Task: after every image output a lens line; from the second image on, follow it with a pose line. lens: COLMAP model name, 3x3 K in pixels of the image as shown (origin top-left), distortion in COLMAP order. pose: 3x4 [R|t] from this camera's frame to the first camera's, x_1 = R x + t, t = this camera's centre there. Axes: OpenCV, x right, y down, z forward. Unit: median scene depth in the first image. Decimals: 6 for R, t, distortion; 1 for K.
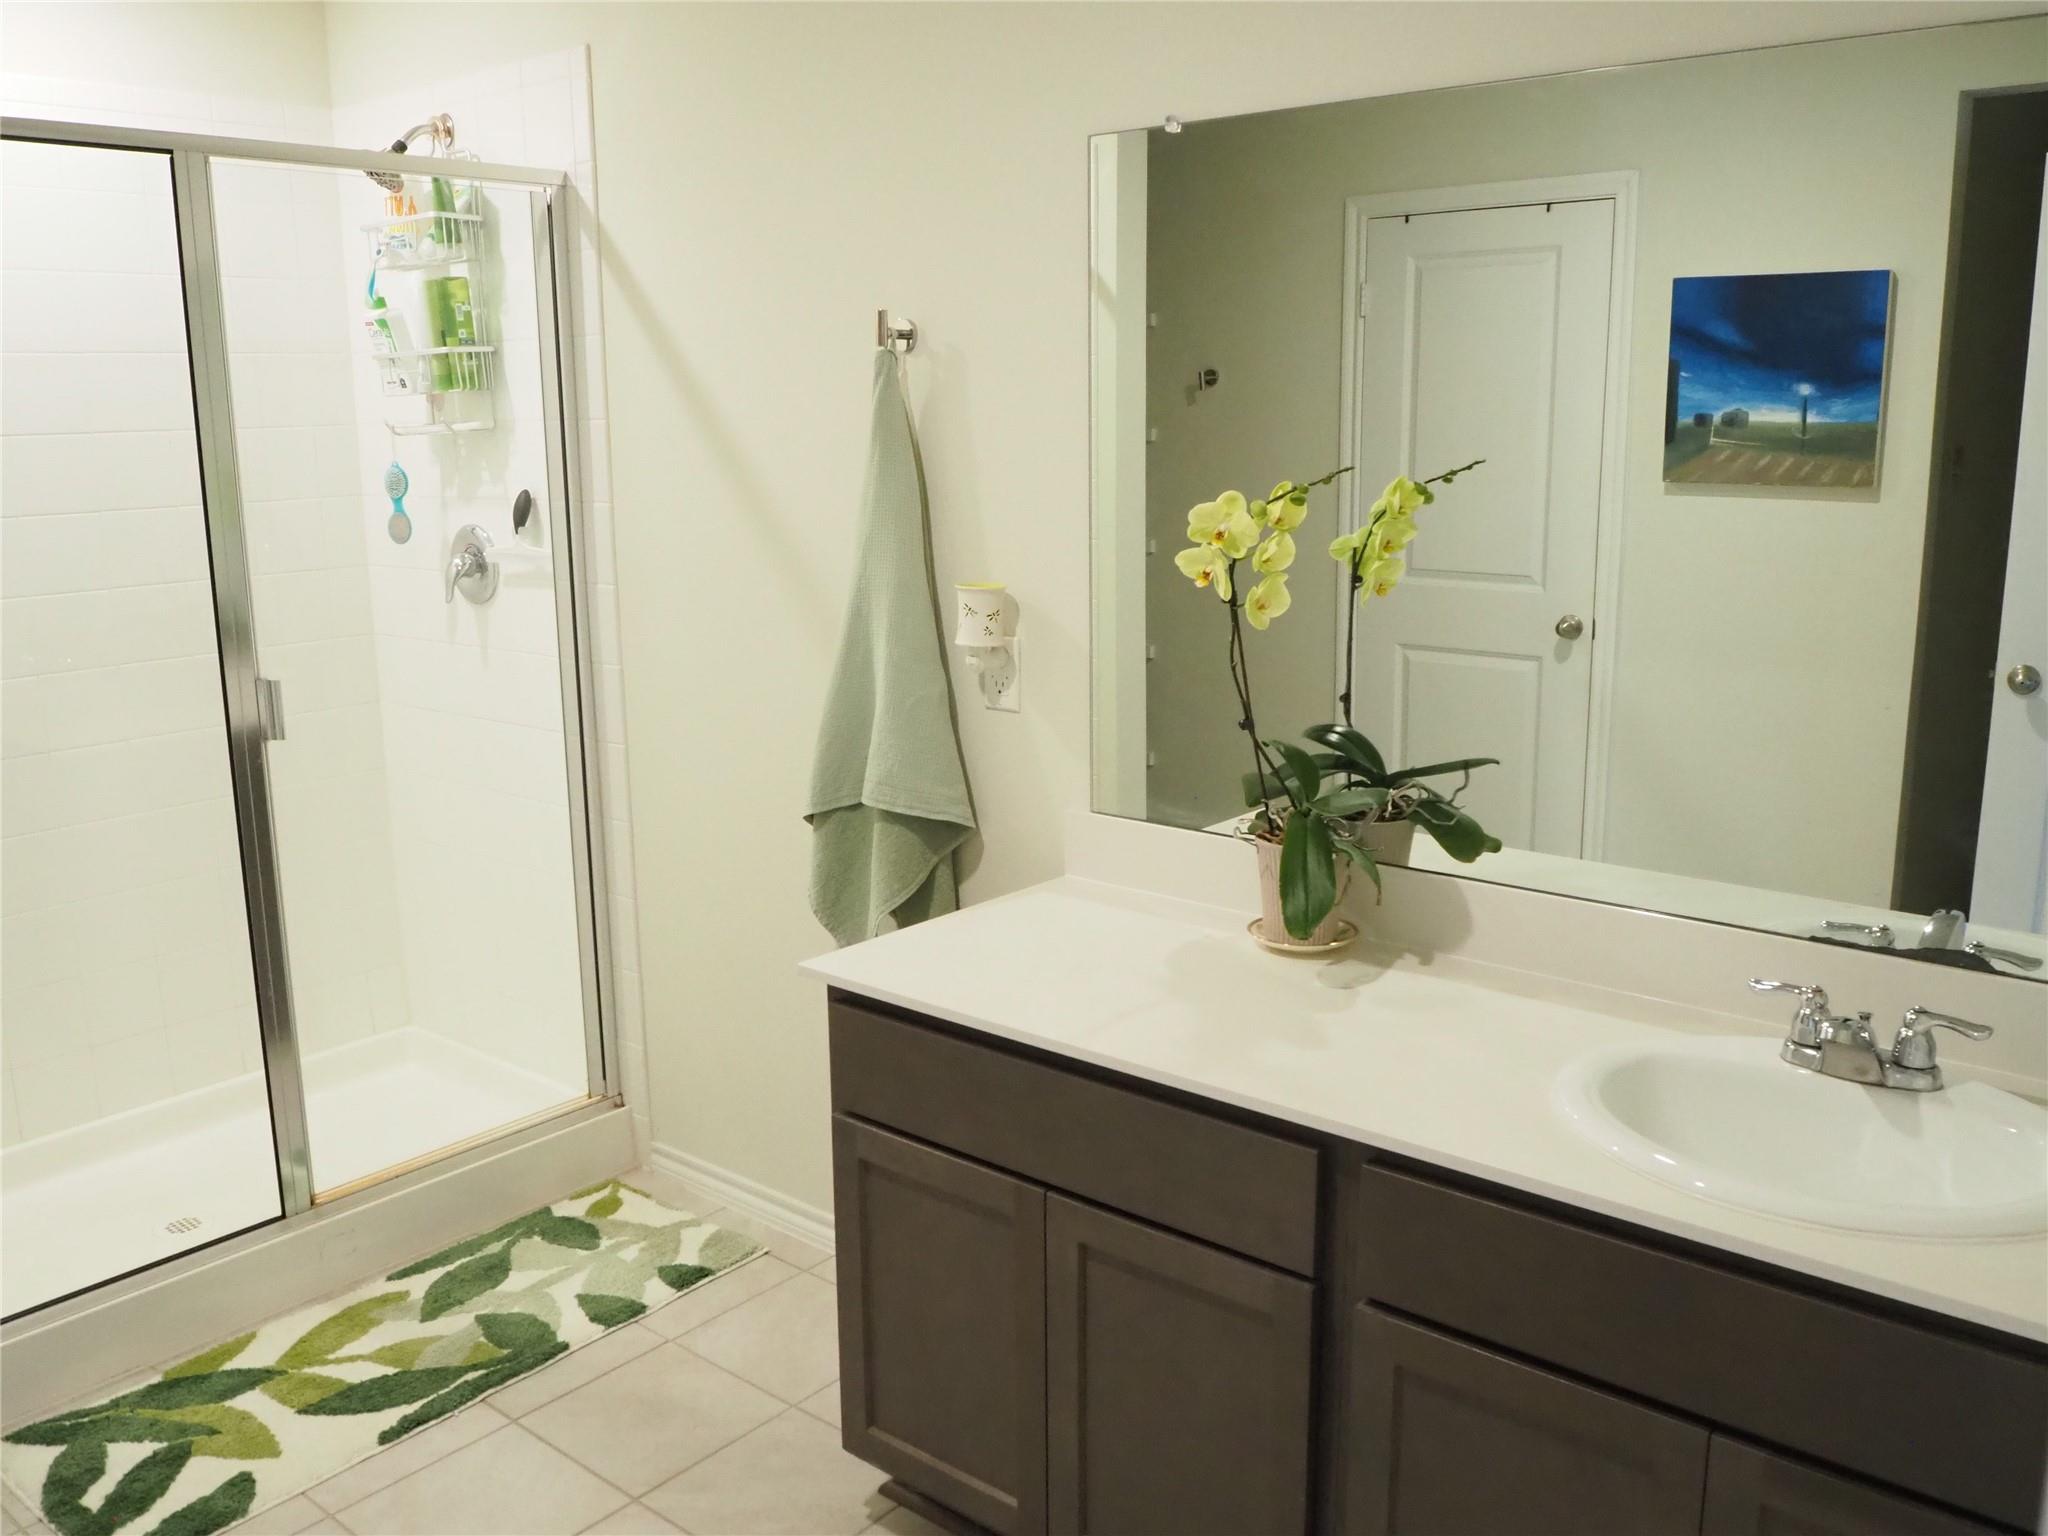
lens RADIAL K [[1717.4, 0, 1028.6], [0, 1717.4, 753.7], [0, 0, 1]] dist [-0.039234, 0.006591]
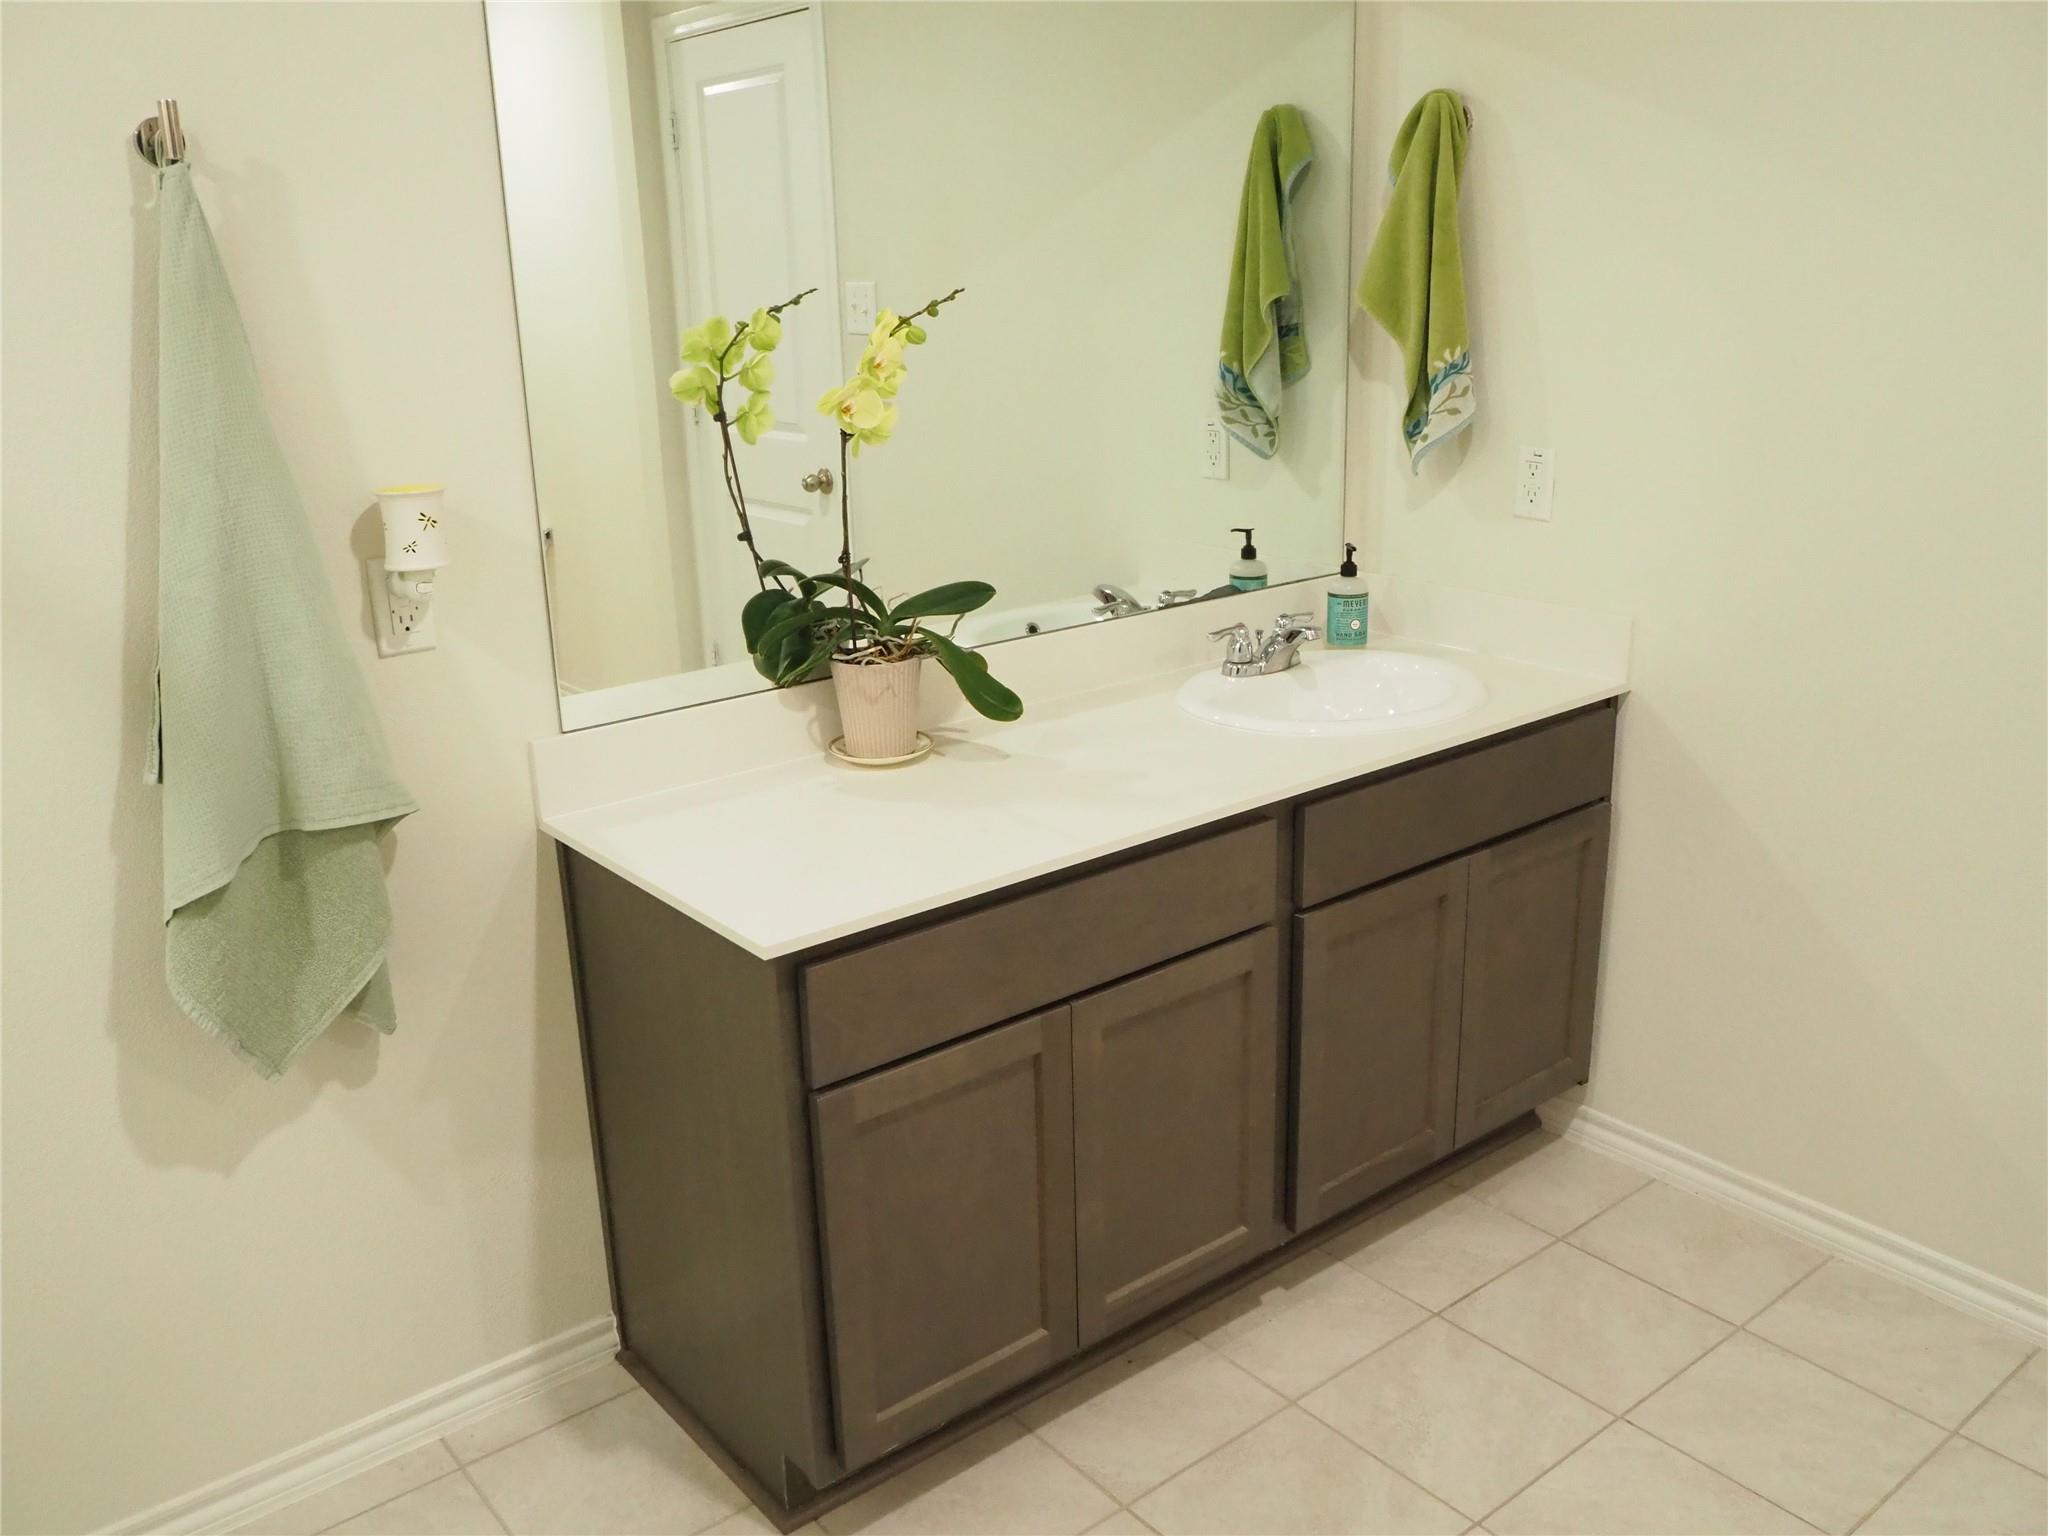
lens RADIAL K [[1717.4, 0, 1026.2], [0, 1717.4, 783.3], [0, 0, 1]] dist [-0.039234, 0.006591]
pose [[0.214668, -0.303850, 0.928220, -0.854829], [0.228289, 0.939660, 0.254799, -0.129132], [-0.949632, 0.157206, 0.271081, 0.681789]]
